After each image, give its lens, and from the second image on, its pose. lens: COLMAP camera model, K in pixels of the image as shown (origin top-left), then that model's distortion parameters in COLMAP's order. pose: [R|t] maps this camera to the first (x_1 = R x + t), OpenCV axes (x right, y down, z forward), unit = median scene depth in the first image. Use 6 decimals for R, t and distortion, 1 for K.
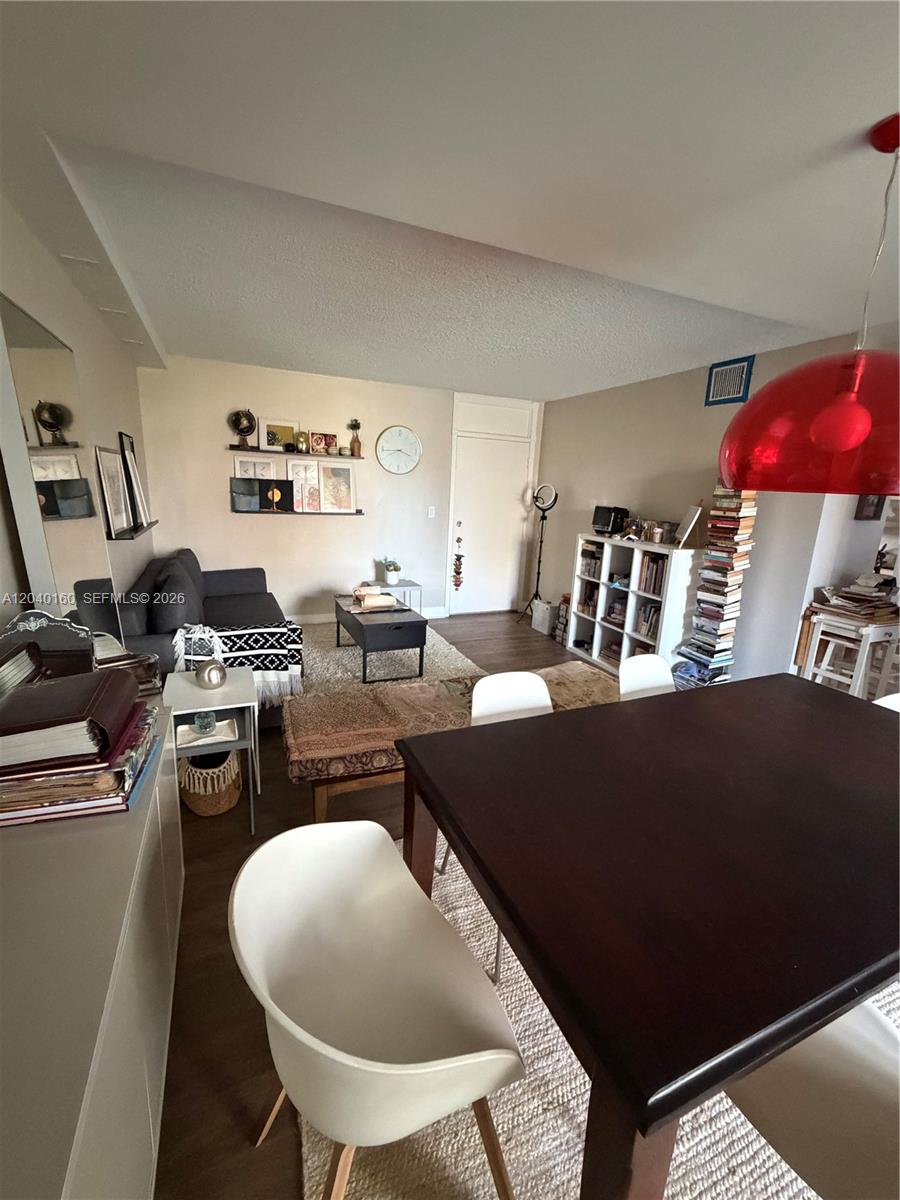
lens RADIAL K [[500.5, 0, 450.0], [0, 500.5, 600.0], [0, 0, 1]] dist [0.001383, 0.000521]
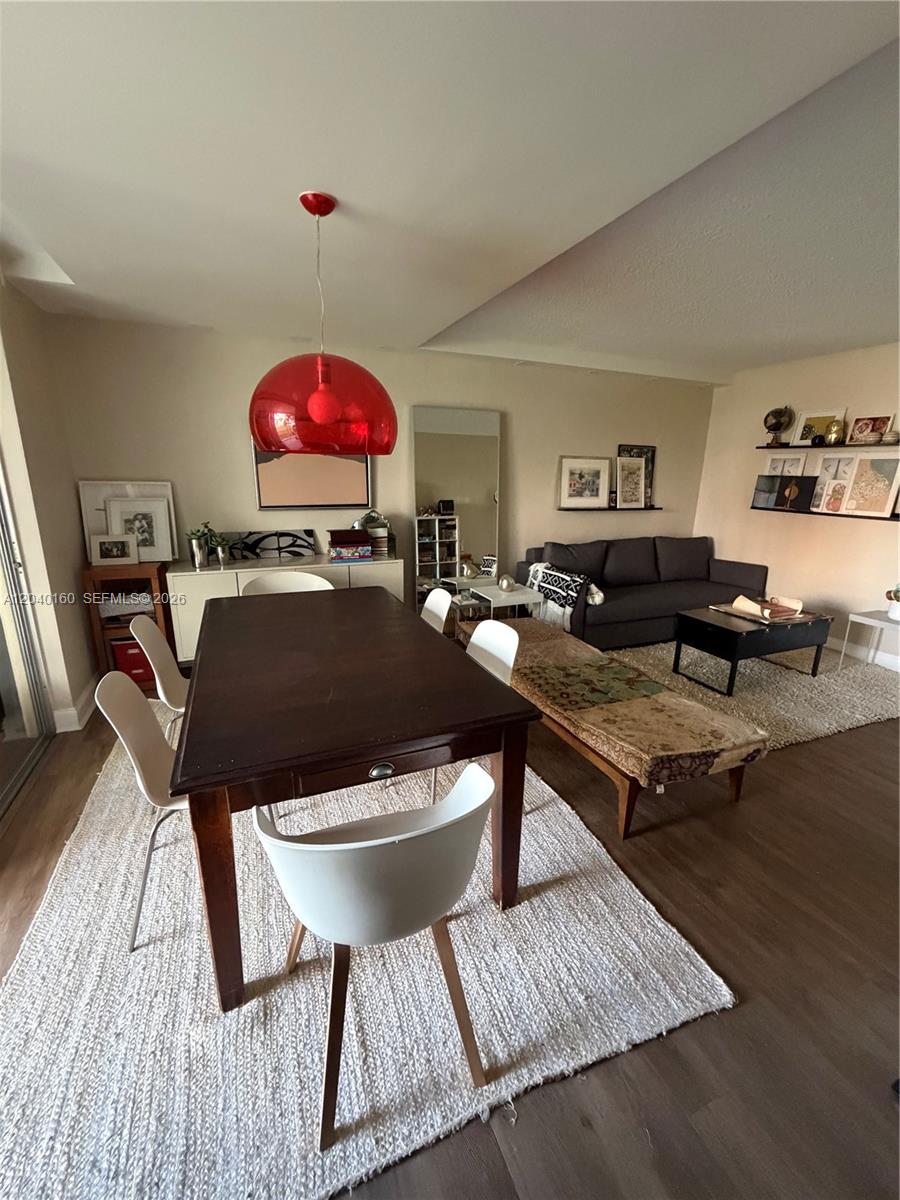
lens RADIAL K [[493.1, 0, 450.0], [0, 493.1, 600.0], [0, 0, 1]] dist [0.000506, 0.000105]
pose [[-0.017054, 0.211832, -0.977157, 0.625993], [-0.244577, 0.946726, 0.209504, -0.055379], [0.969480, 0.242563, 0.035664, 0.396083]]
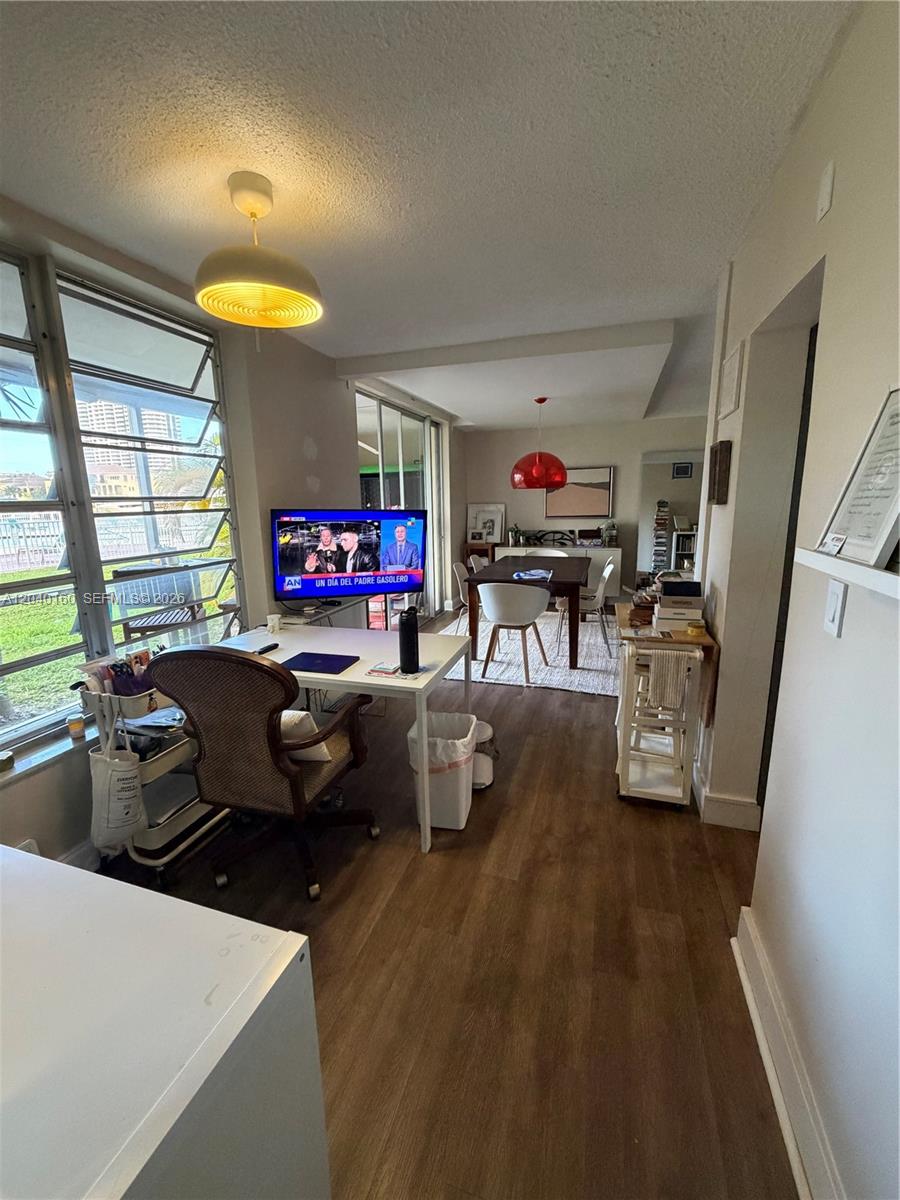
lens RADIAL K [[500.5, 0, 450.0], [0, 500.5, 600.0], [0, 0, 1]] dist [0.001383, 0.000521]
pose [[-0.663868, 0.117527, -0.738557, 1.103306], [-0.180195, 0.933339, 0.310495, -0.130184], [0.725816, 0.339212, -0.598436, 0.829977]]
